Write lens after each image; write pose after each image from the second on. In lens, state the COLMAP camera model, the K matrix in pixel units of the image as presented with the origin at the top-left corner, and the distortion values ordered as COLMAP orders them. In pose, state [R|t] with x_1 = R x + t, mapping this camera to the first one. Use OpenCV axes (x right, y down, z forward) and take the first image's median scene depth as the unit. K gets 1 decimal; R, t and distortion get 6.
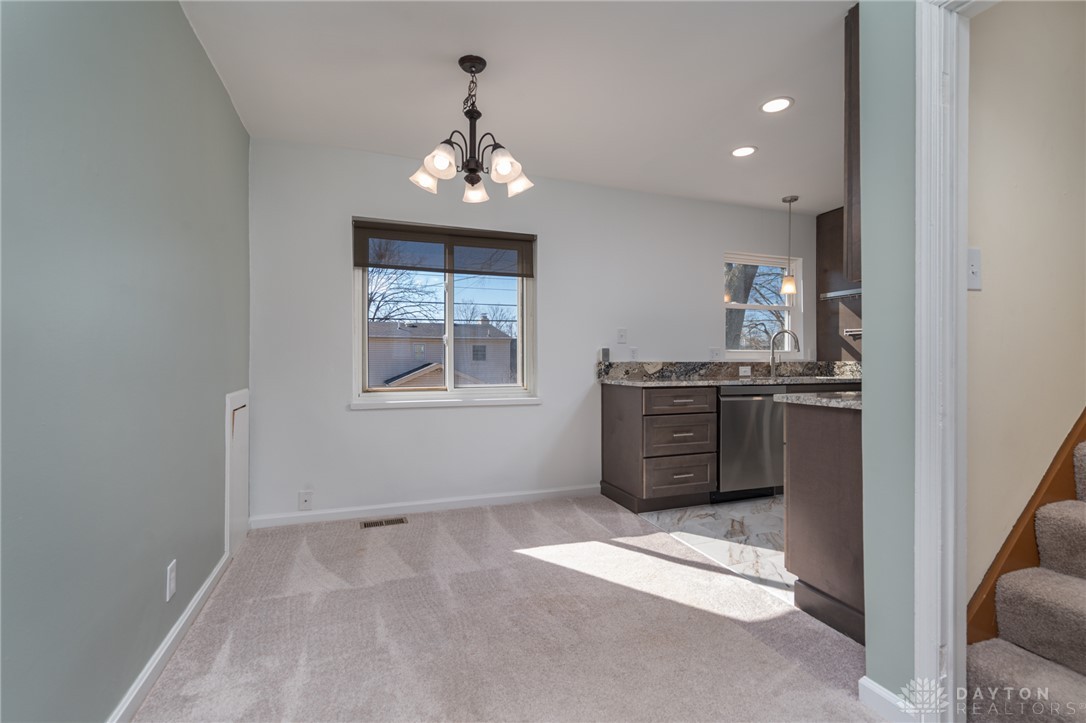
lens RADIAL K [[492.1, 0, 543.0], [0, 492.1, 361.5], [0, 0, 1]] dist [-0.016069, -0.000048]
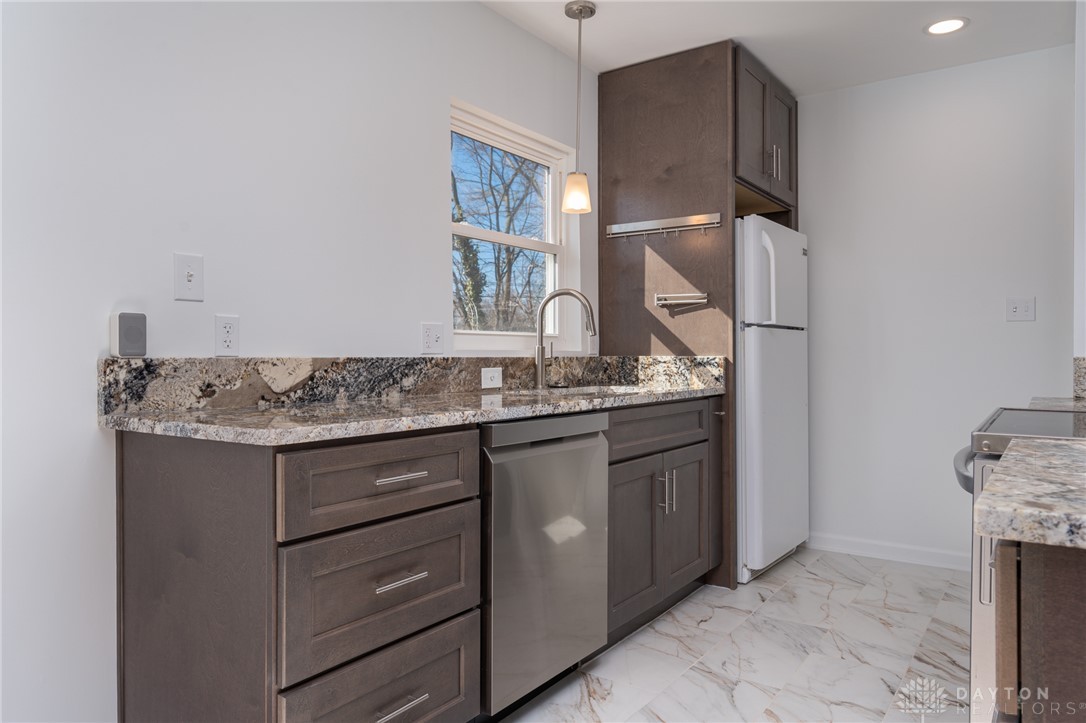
lens RADIAL K [[738.4, 0, 543.0], [0, 738.4, 361.5], [0, 0, 1]] dist [0.001457, 0.000461]
pose [[0.812910, -0.005490, 0.582364, 0.064136], [0.001366, 0.999971, 0.007521, -0.000258], [-0.582388, -0.005319, 0.812893, 0.456193]]
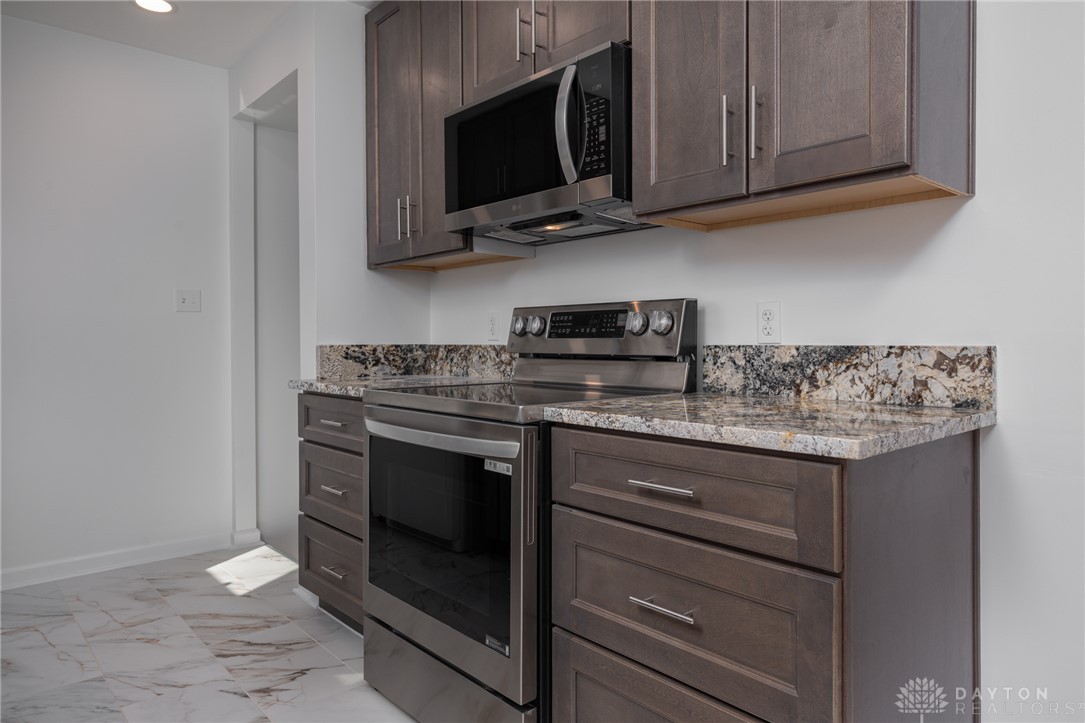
lens RADIAL K [[687.6, 0, 542.5], [0, 687.6, 361.5], [0, 0, 1]] dist [0.001894, 0.000413]
pose [[-0.377782, -0.023713, 0.925591, 0.069239], [0.004821, 0.999608, 0.027577, -0.000593], [-0.925882, 0.014881, -0.377520, 1.121594]]
